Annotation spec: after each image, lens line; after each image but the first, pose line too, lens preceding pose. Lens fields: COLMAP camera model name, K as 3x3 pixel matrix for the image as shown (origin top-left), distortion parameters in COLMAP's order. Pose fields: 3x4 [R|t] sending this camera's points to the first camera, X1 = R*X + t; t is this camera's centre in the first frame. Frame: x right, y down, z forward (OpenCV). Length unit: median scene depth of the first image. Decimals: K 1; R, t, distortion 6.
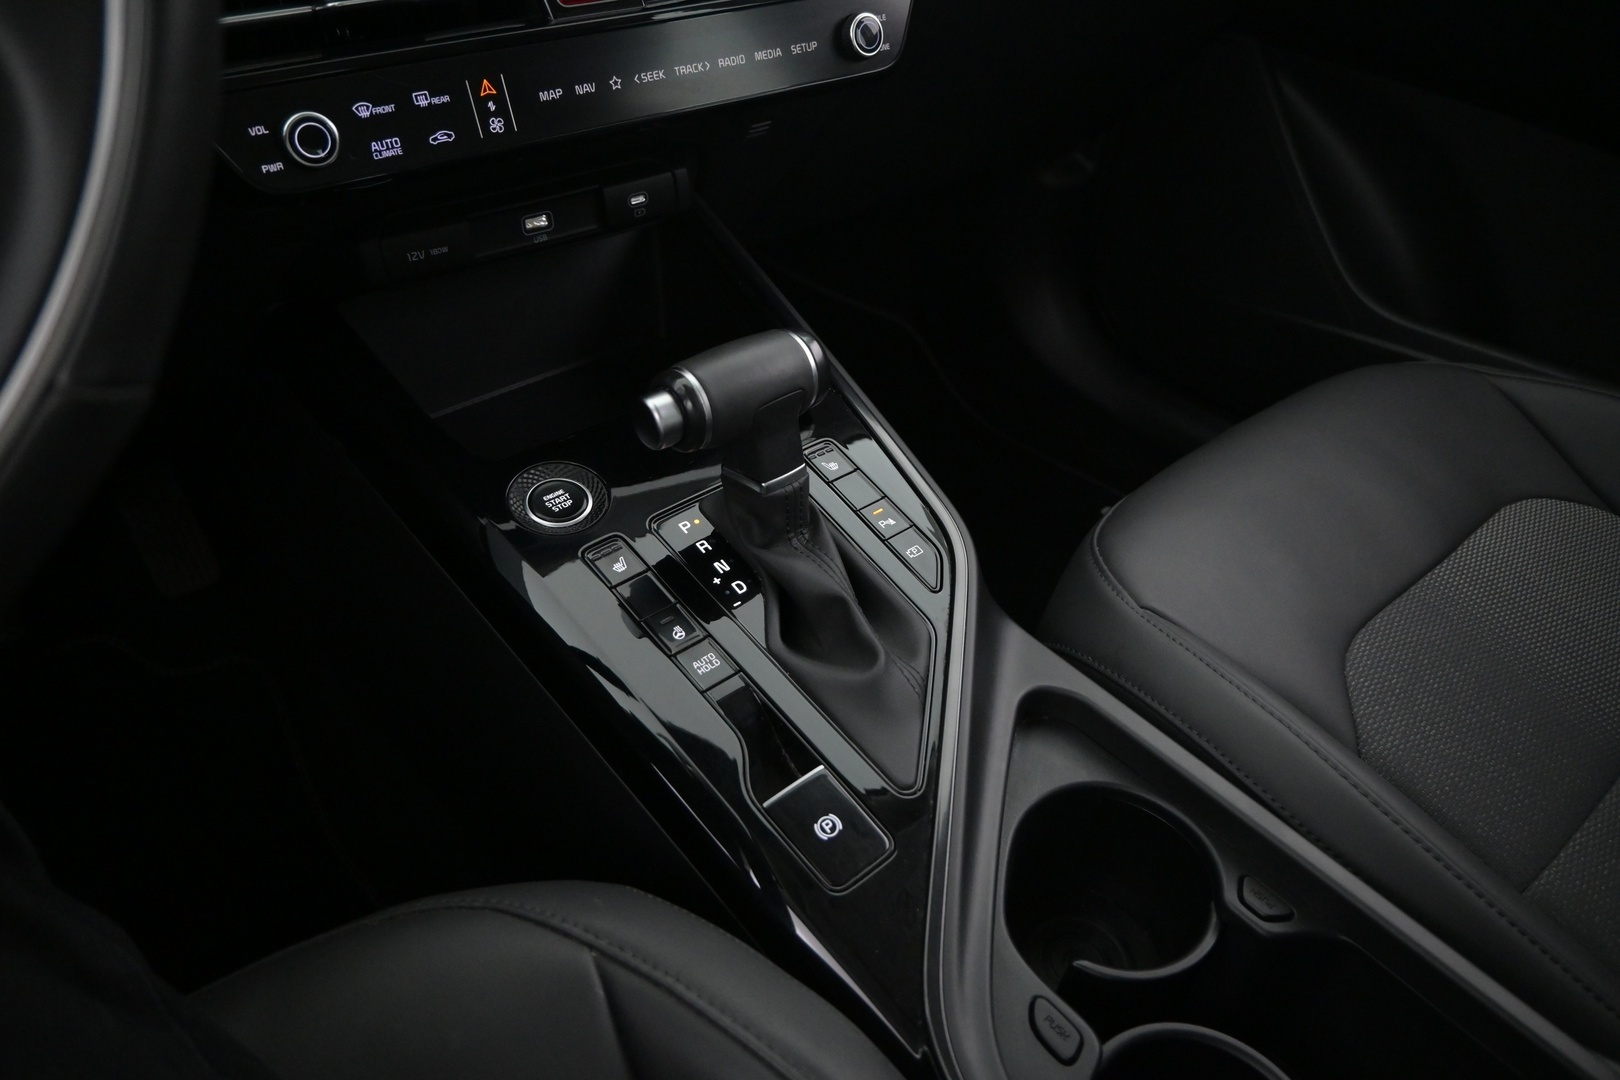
lens RADIAL K [[1105.2, 0, 806.0], [0, 1105.2, 534.4], [0, 0, 1]] dist [0.005319, -0.002986]
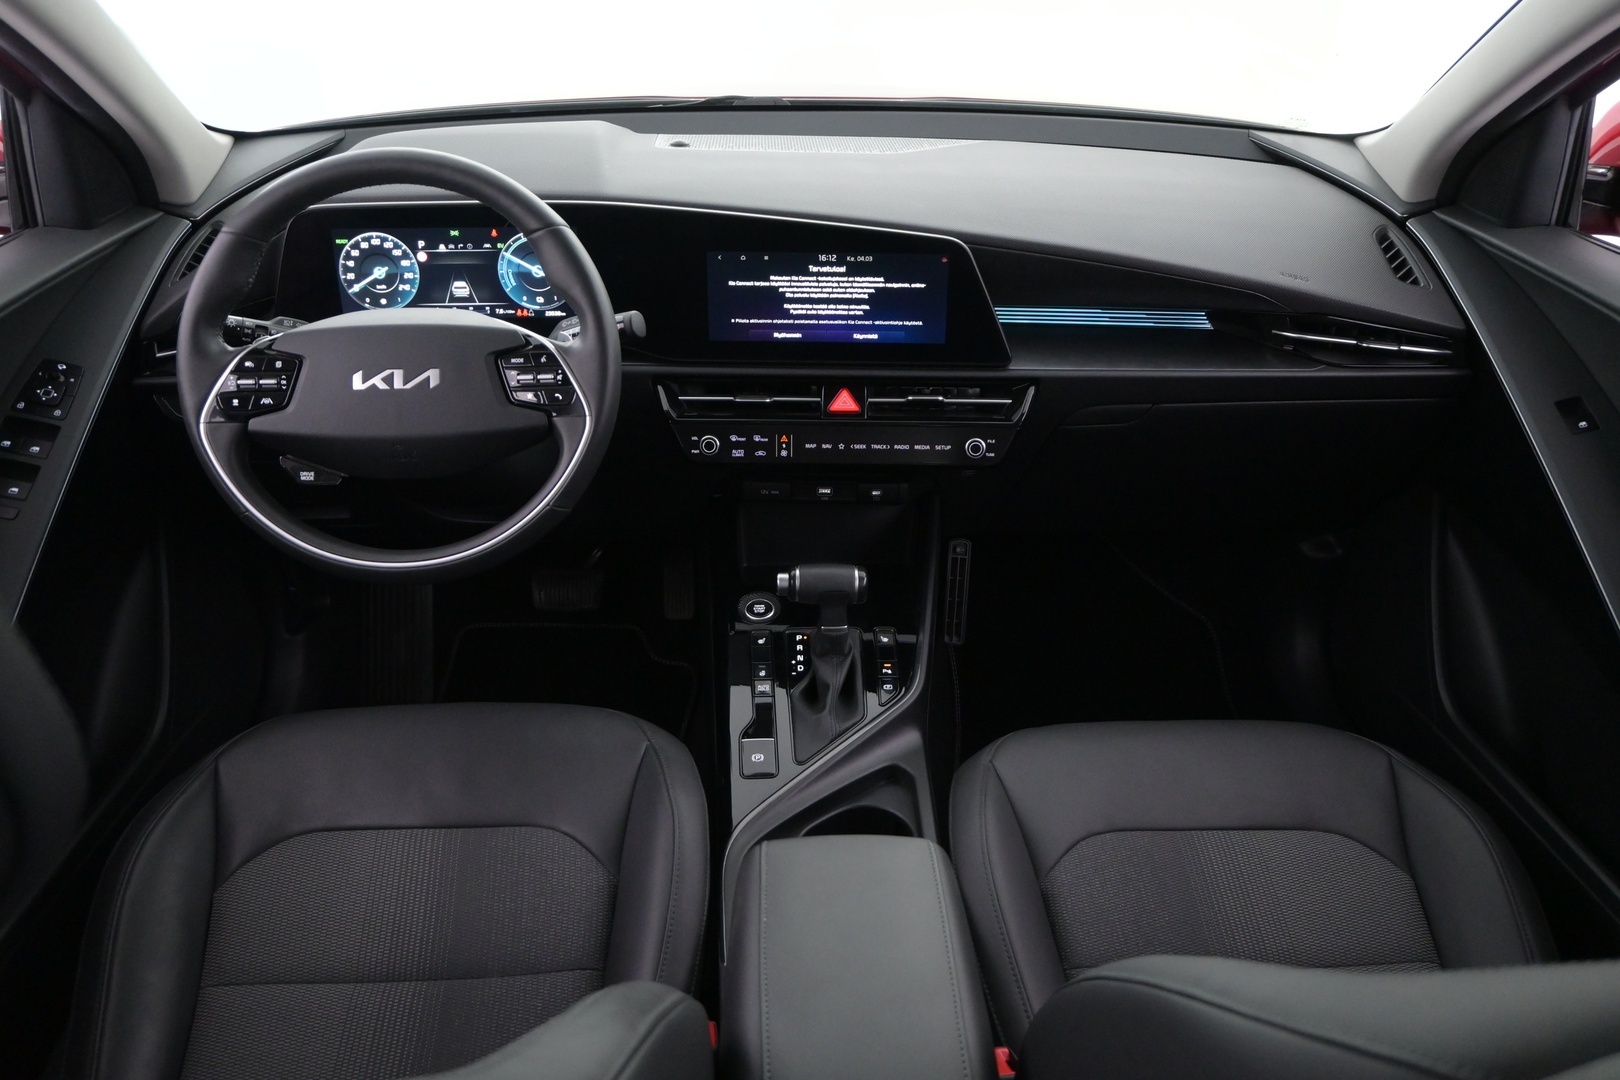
lens RADIAL K [[1217.4, 0, 820.1], [0, 1217.4, 536.6], [0, 0, 1]] dist [-0.036993, 0.019878]
pose [[0.786998, 0.275686, -0.551934, 1.226479], [-0.373703, 0.924834, -0.070913, -0.037838], [0.490898, 0.262068, 0.830867, -1.062911]]
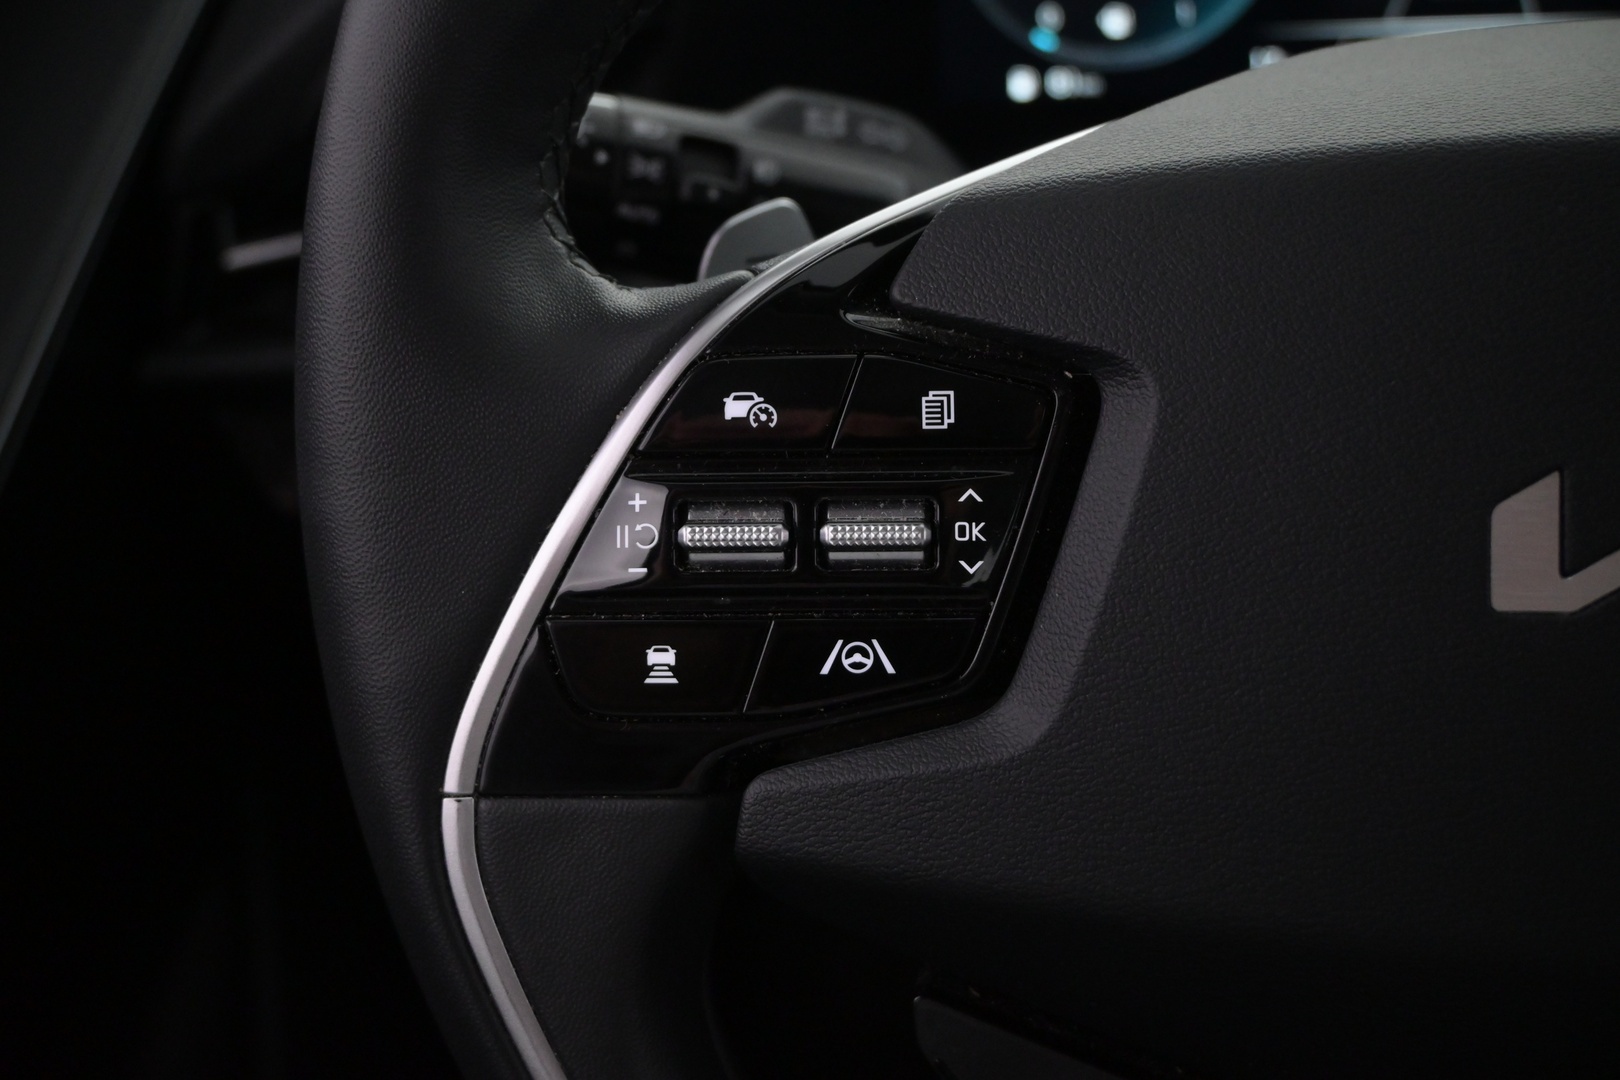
lens RADIAL K [[1781.4, 0, 802.5], [0, 1781.4, 541.8], [0, 0, 1]] dist [-0.002209, 0.000000]
pose [[0.643039, 0.334908, -0.688722, -0.366174], [-0.396695, 0.914921, 0.074520, -0.098248], [0.655083, 0.225293, 0.721186, -0.246831]]
